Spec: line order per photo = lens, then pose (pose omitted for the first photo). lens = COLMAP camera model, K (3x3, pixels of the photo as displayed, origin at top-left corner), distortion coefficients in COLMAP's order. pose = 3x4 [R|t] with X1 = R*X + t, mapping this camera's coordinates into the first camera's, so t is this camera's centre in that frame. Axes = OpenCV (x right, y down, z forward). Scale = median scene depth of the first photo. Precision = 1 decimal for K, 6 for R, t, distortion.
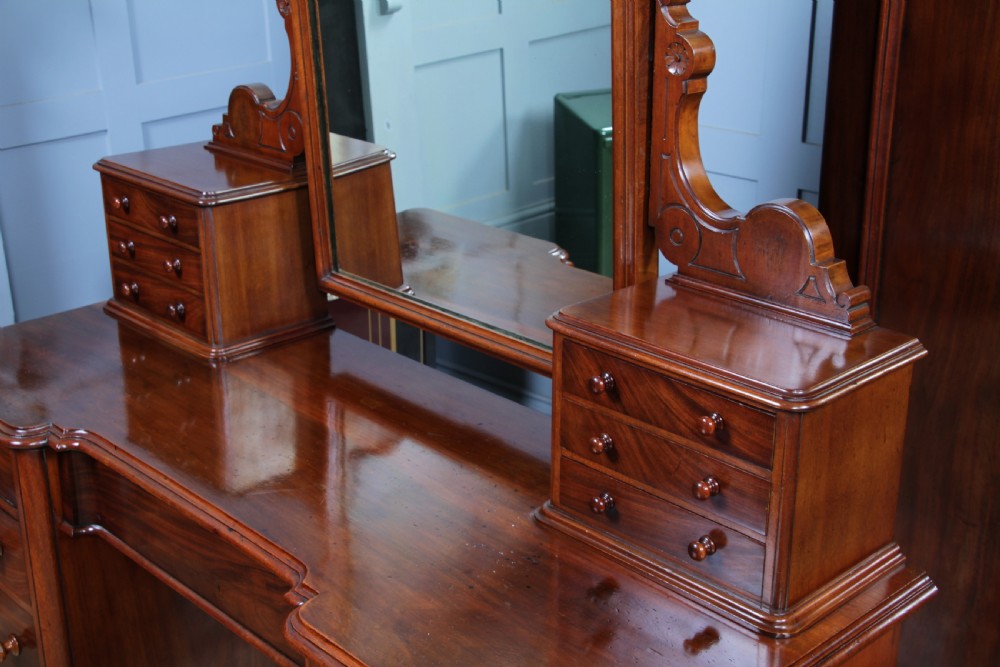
lens RADIAL K [[1365.5, 0, 495.8], [0, 1365.5, 335.9], [0, 0, 1]] dist [0.032491, 0.000000]
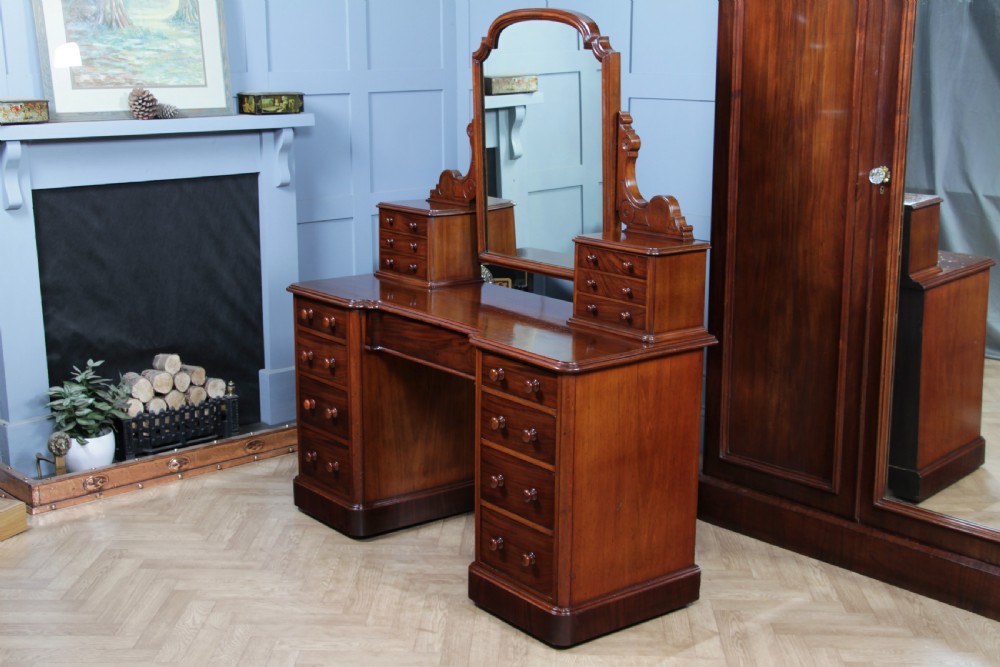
lens RADIAL K [[1333.5, 0, 493.3], [0, 1333.5, 341.2], [0, 0, 1]] dist [0.009781, 0.000000]
pose [[0.995850, 0.031254, -0.085471, 0.082372], [-0.043034, 0.989264, -0.139659, 0.404040], [0.080189, 0.142757, 0.986504, -1.112601]]
